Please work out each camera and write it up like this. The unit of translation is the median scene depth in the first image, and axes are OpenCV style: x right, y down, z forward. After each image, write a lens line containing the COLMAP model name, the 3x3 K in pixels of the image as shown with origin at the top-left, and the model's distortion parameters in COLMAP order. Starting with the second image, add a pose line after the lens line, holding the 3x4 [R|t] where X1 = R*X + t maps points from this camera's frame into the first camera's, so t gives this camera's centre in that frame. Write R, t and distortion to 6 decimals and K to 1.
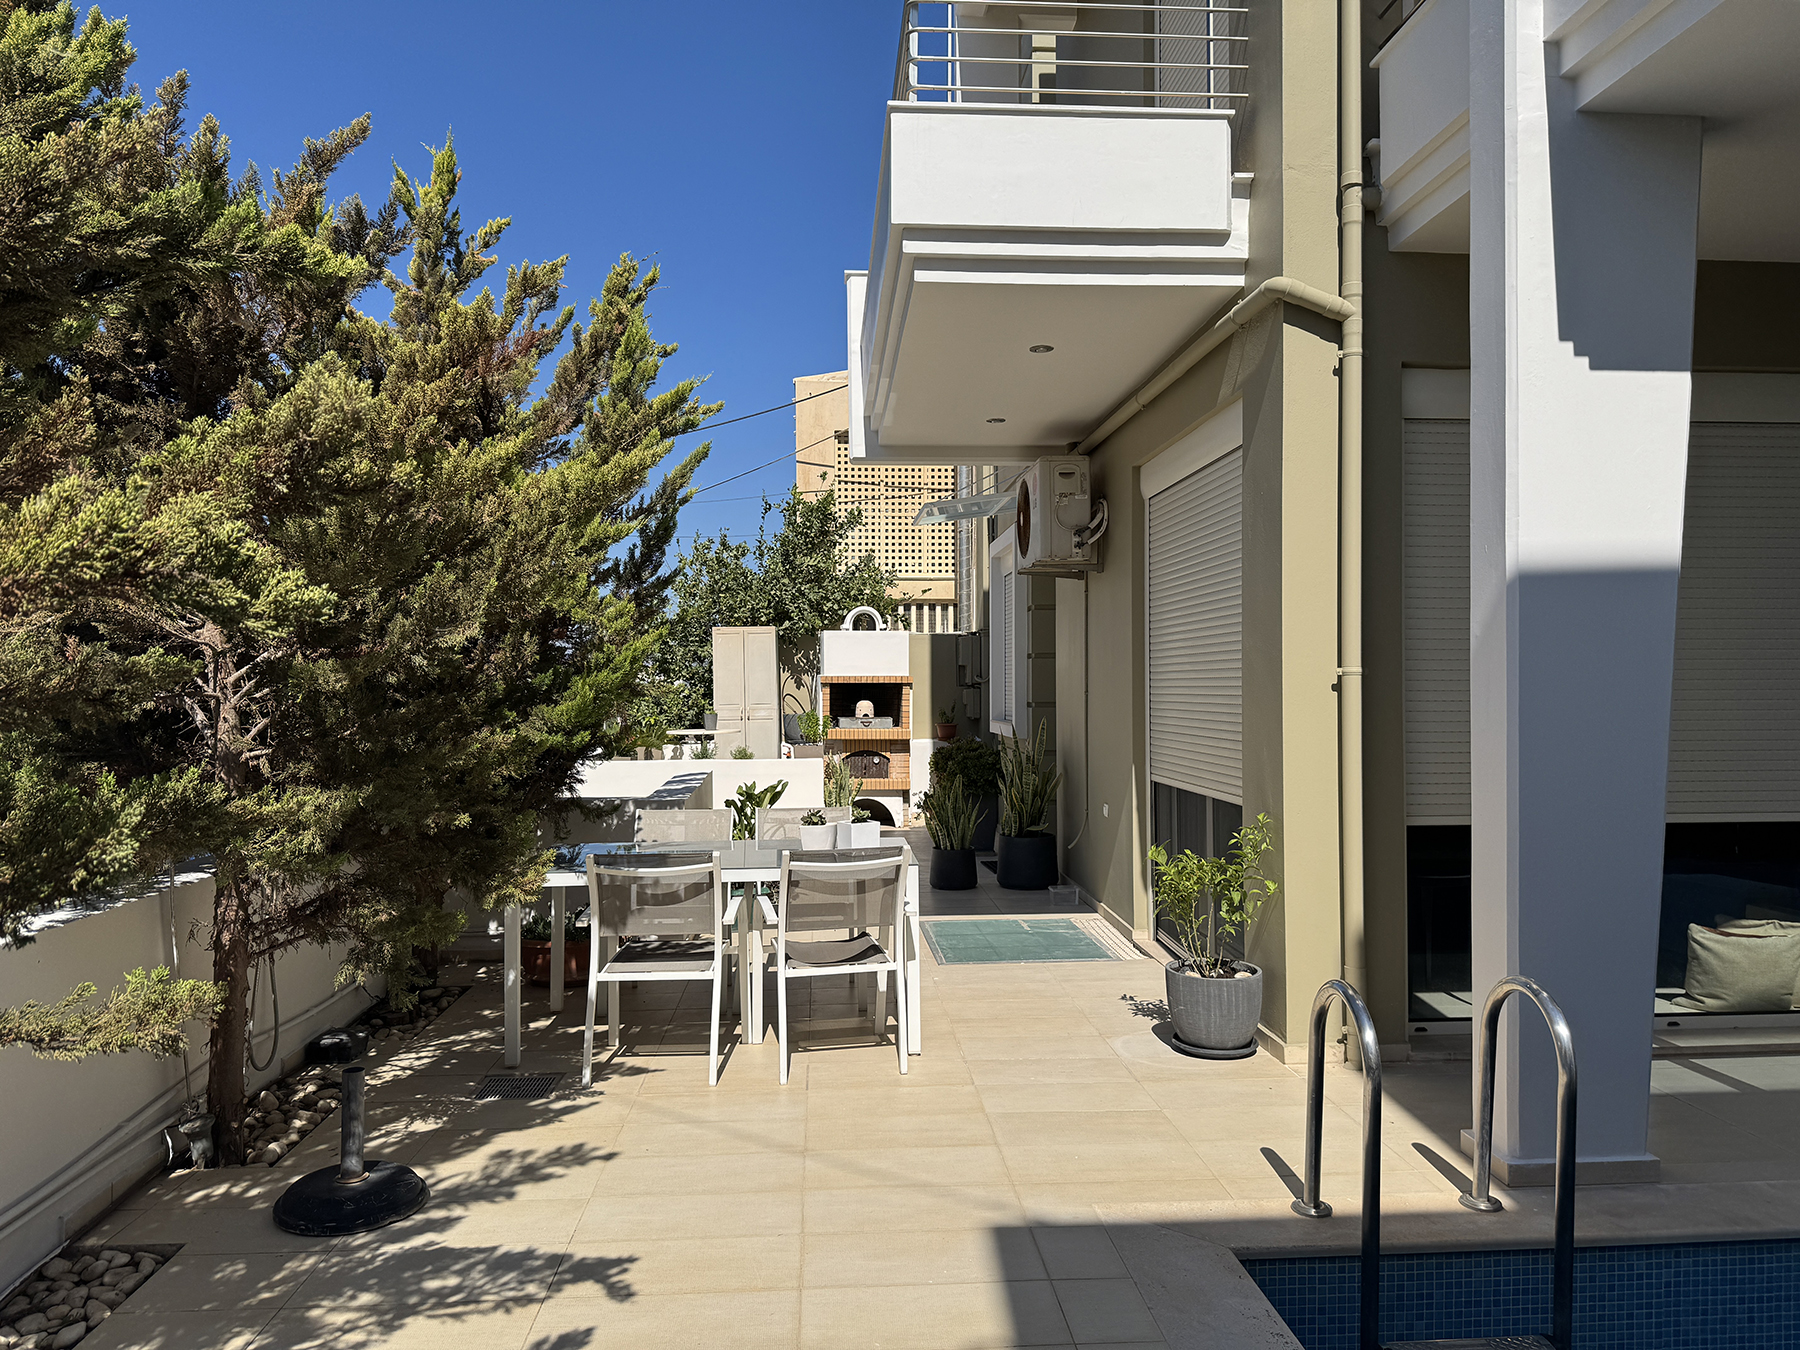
lens RADIAL K [[1267.8, 0, 900.0], [0, 1267.8, 675.0], [0, 0, 1]] dist [-0.004496, -0.005476]
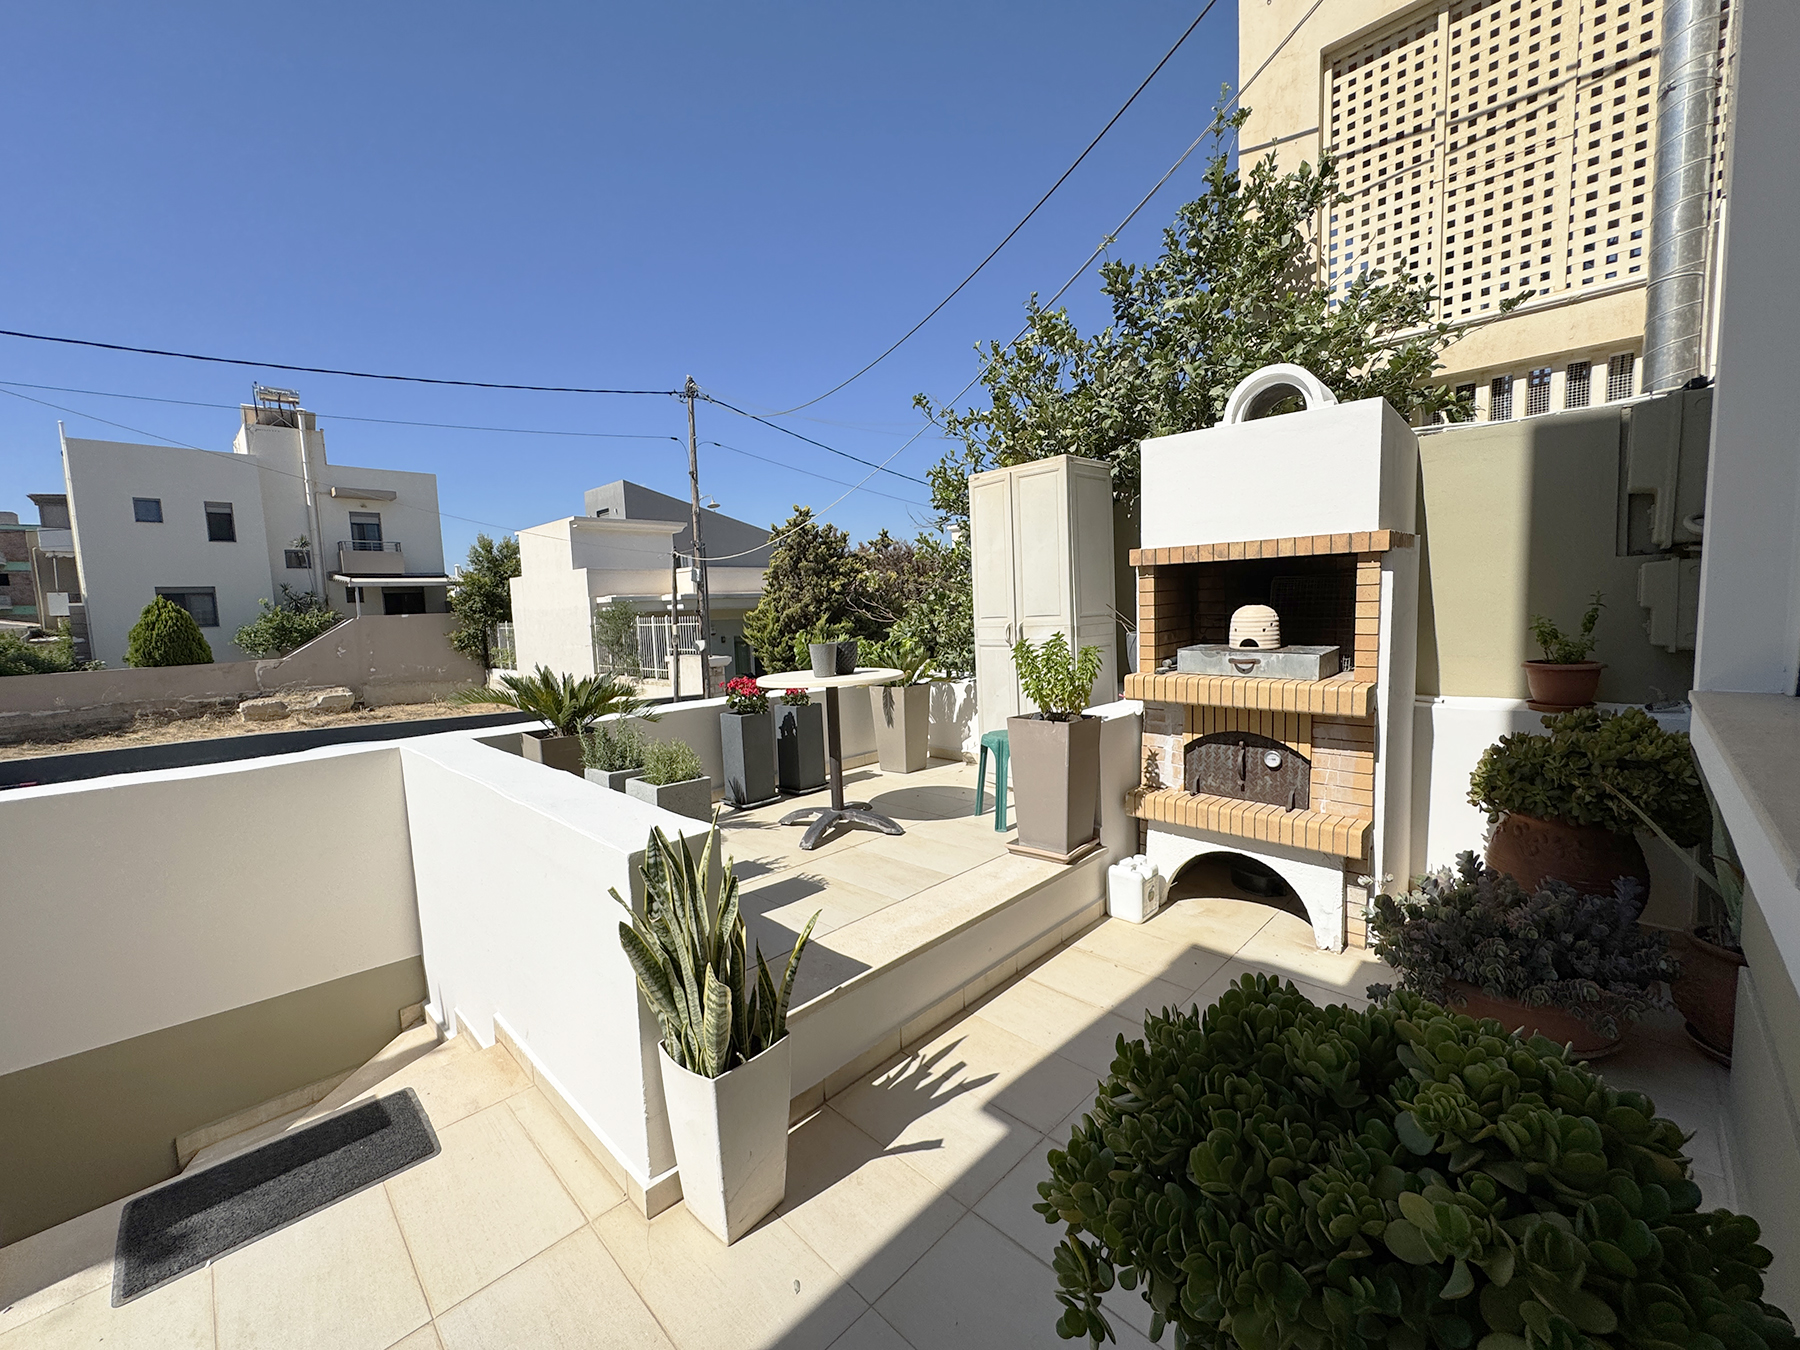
lens RADIAL K [[728.4, 0, 900.0], [0, 728.4, 675.0], [0, 0, 1]] dist [-0.020532, 0.008488]
pose [[0.659903, 0.047977, -0.749817, 0.068967], [0.044544, 0.993706, 0.102785, 0.013489], [0.750029, -0.101228, 0.653613, 0.755087]]
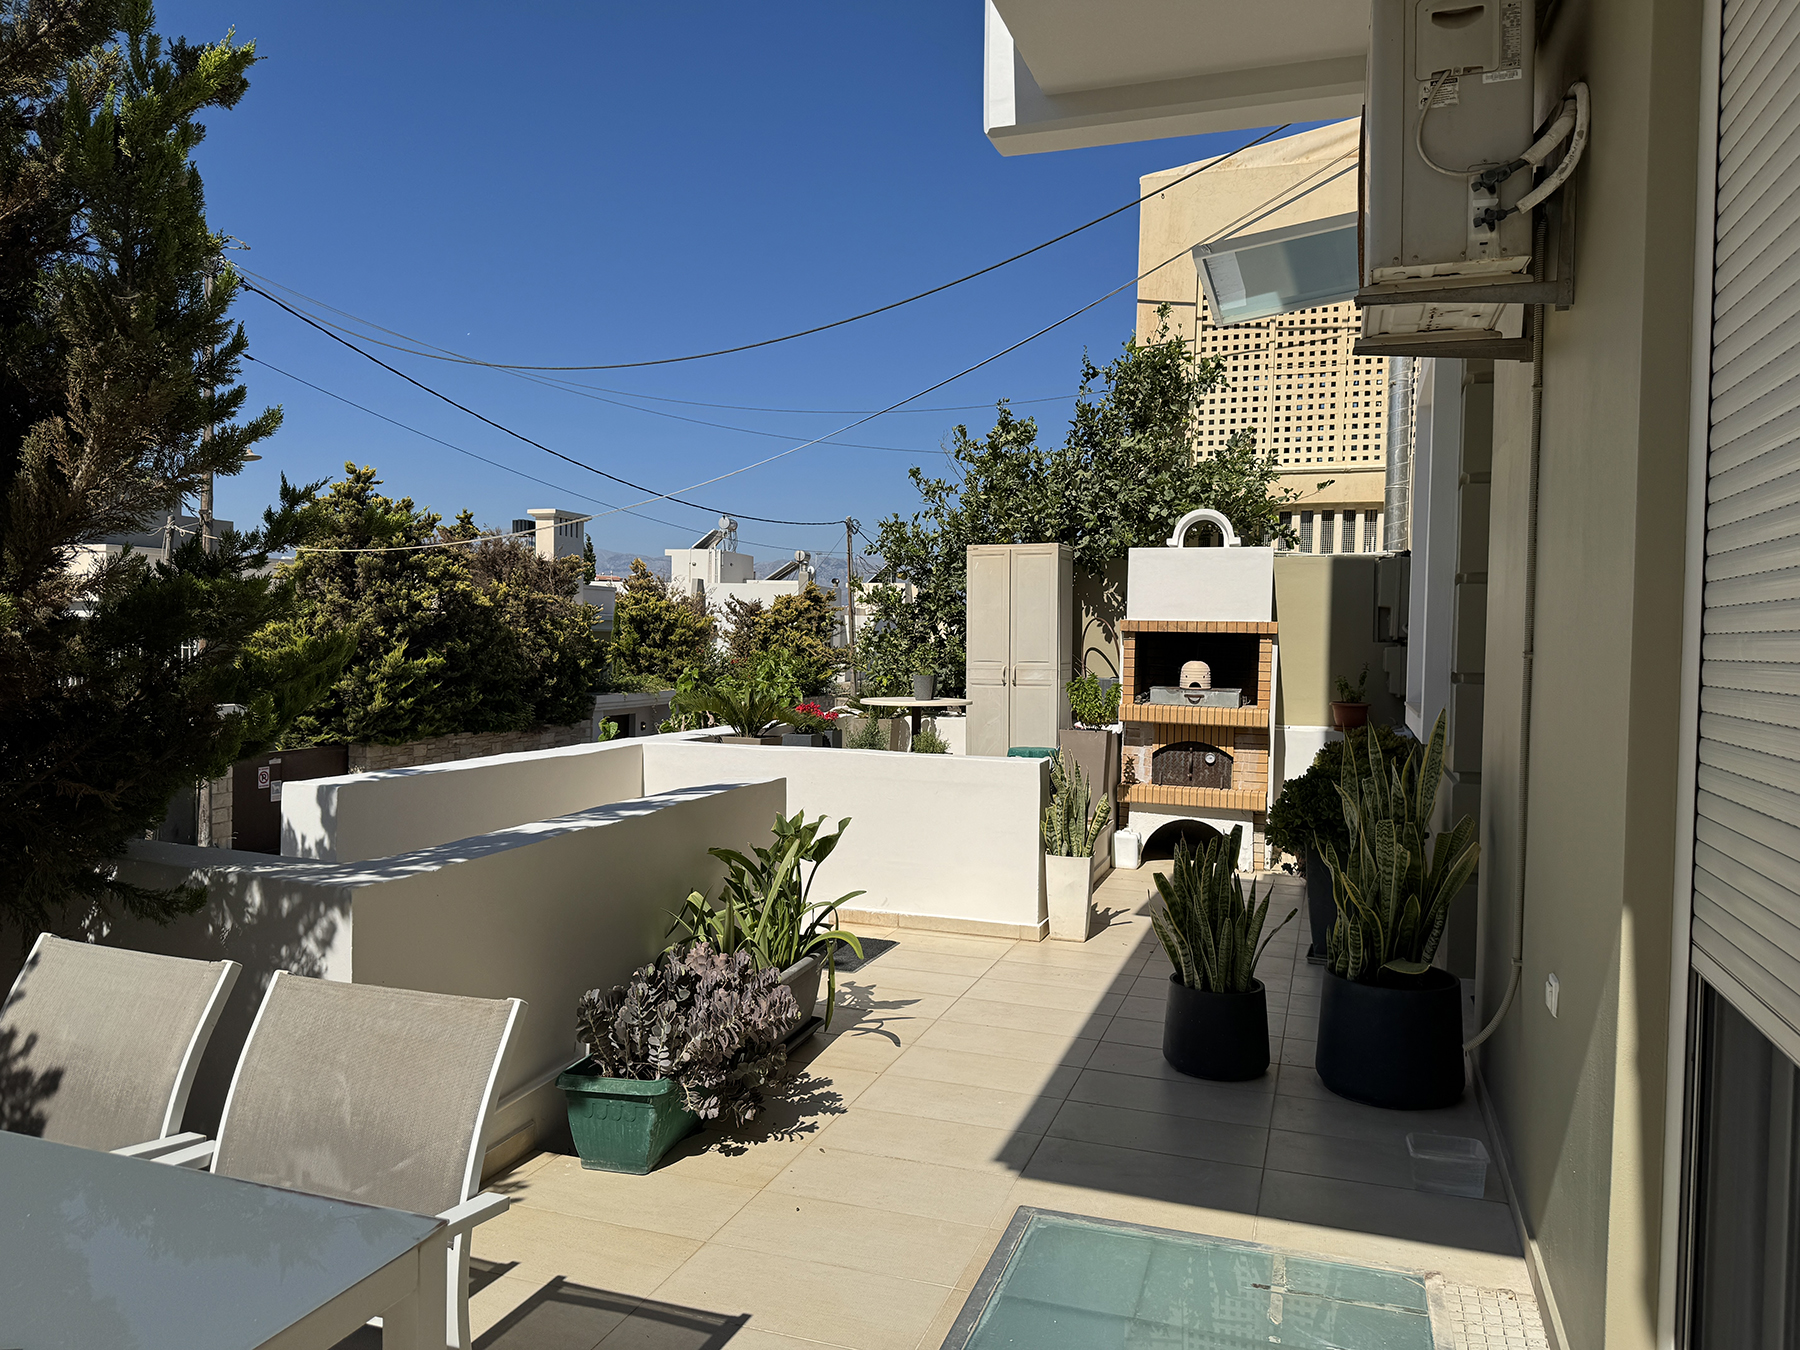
lens RADIAL K [[1255.1, 0, 900.0], [0, 1255.1, 675.0], [0, 0, 1]] dist [0.055902, -0.003088]
pose [[0.917695, 0.029588, -0.396183, 0.081829], [-0.015192, 0.999107, 0.039427, 0.004973], [0.396996, -0.030164, 0.917325, 0.374262]]
